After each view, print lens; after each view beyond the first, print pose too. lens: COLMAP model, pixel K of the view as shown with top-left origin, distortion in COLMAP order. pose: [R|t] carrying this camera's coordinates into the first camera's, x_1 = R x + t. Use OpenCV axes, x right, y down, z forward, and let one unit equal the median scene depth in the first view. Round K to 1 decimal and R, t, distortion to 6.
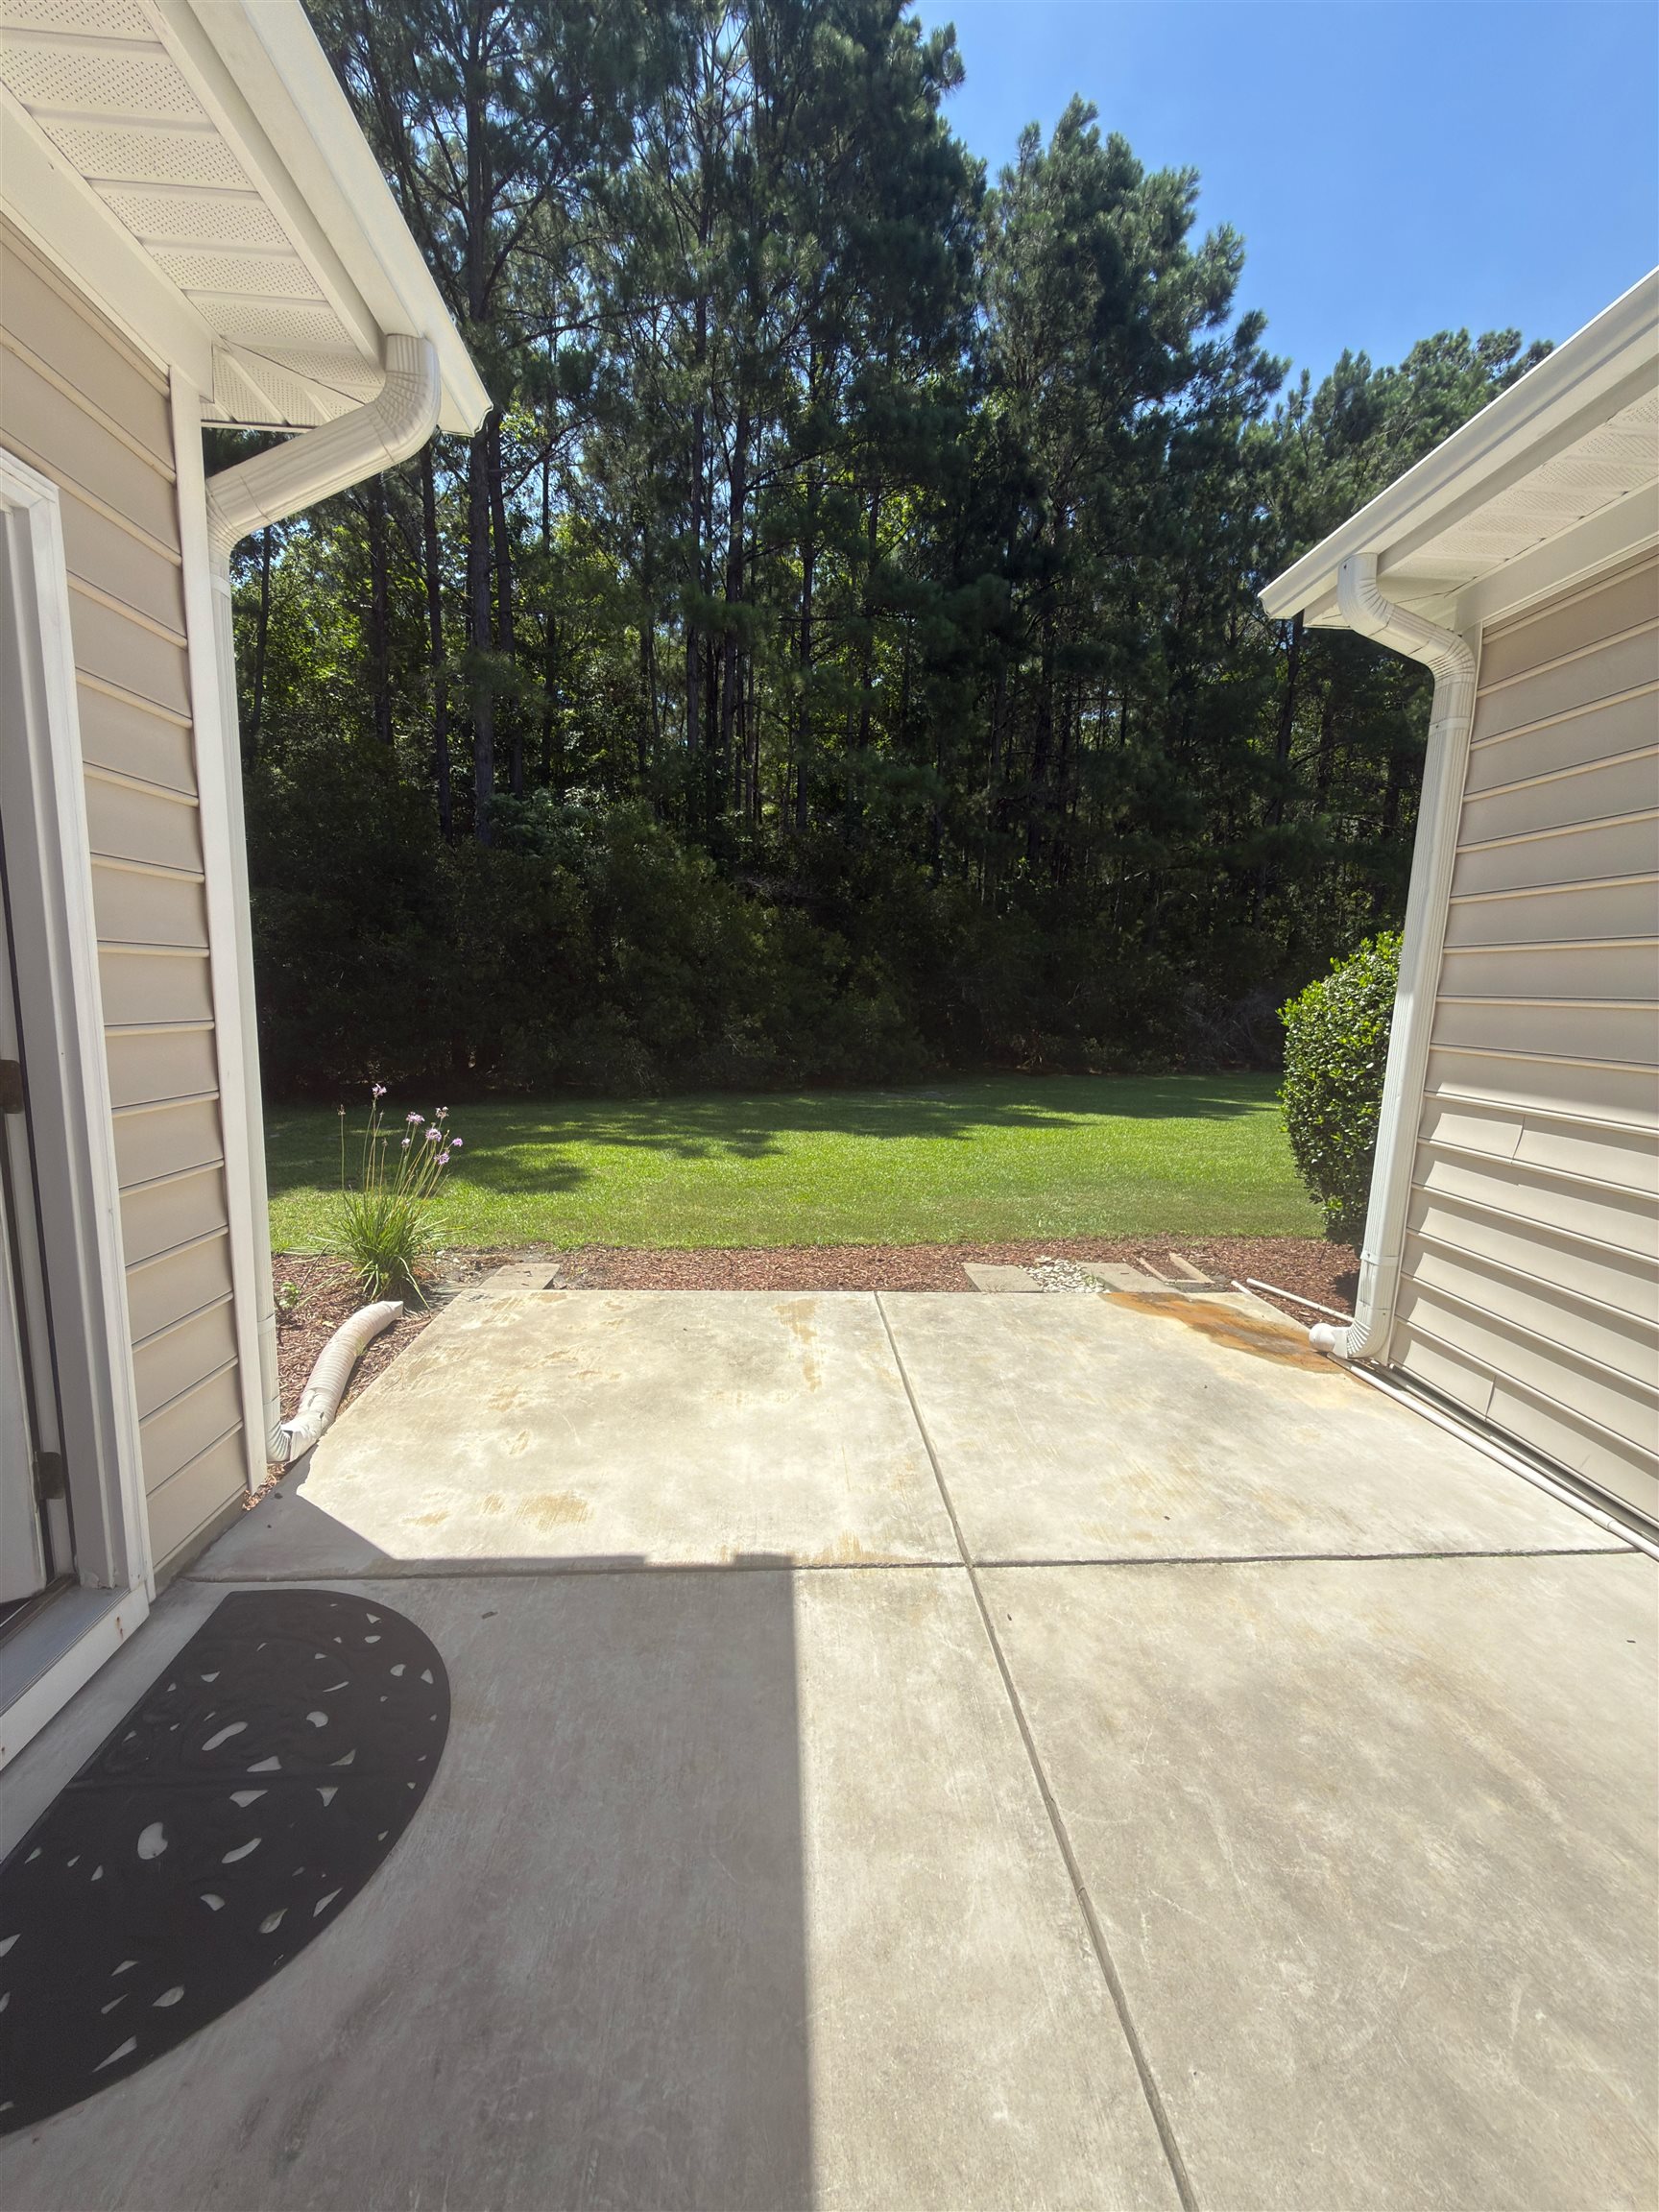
lens RADIAL K [[876.3, 0, 827.8], [0, 876.3, 1111.1], [0, 0, 1]] dist [0.000613, 0.000212]
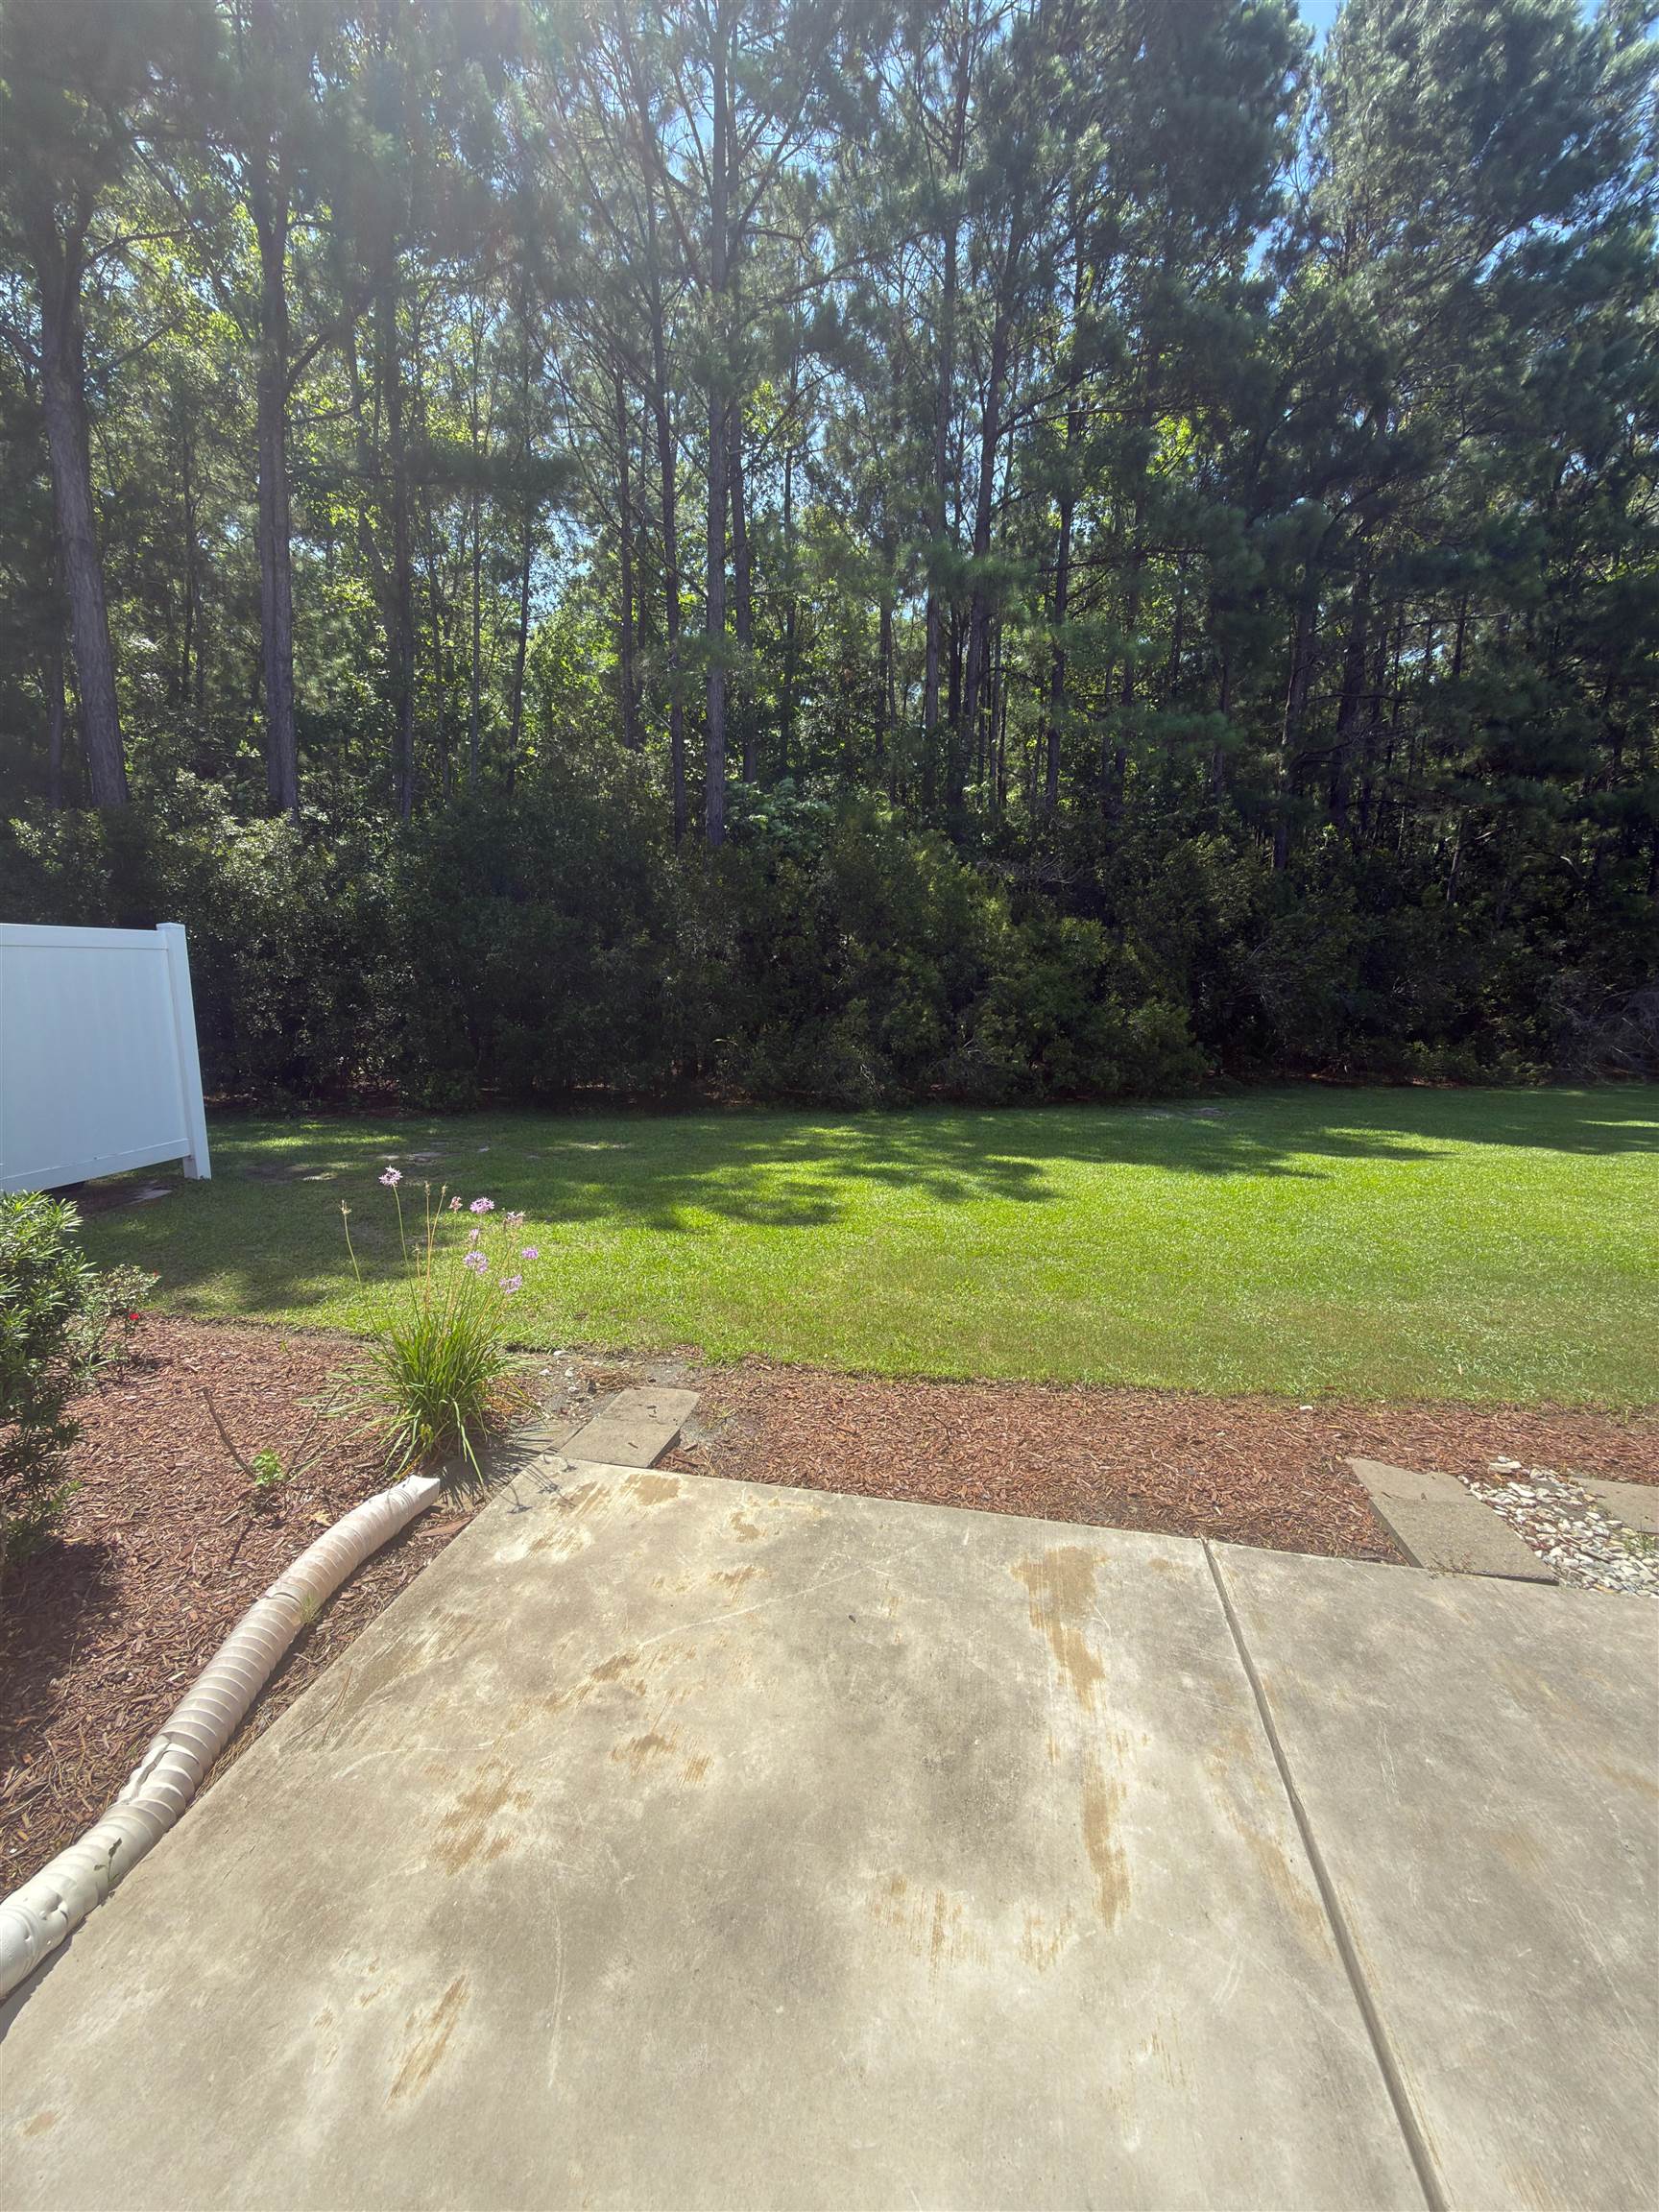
lens RADIAL K [[876.3, 0, 827.8], [0, 876.3, 1111.1], [0, 0, 1]] dist [0.000613, 0.000212]
pose [[0.963816, 0.021135, -0.265731, -0.030070], [-0.020484, 0.999777, 0.005222, -0.055249], [0.265782, 0.000410, 0.964033, 0.365931]]
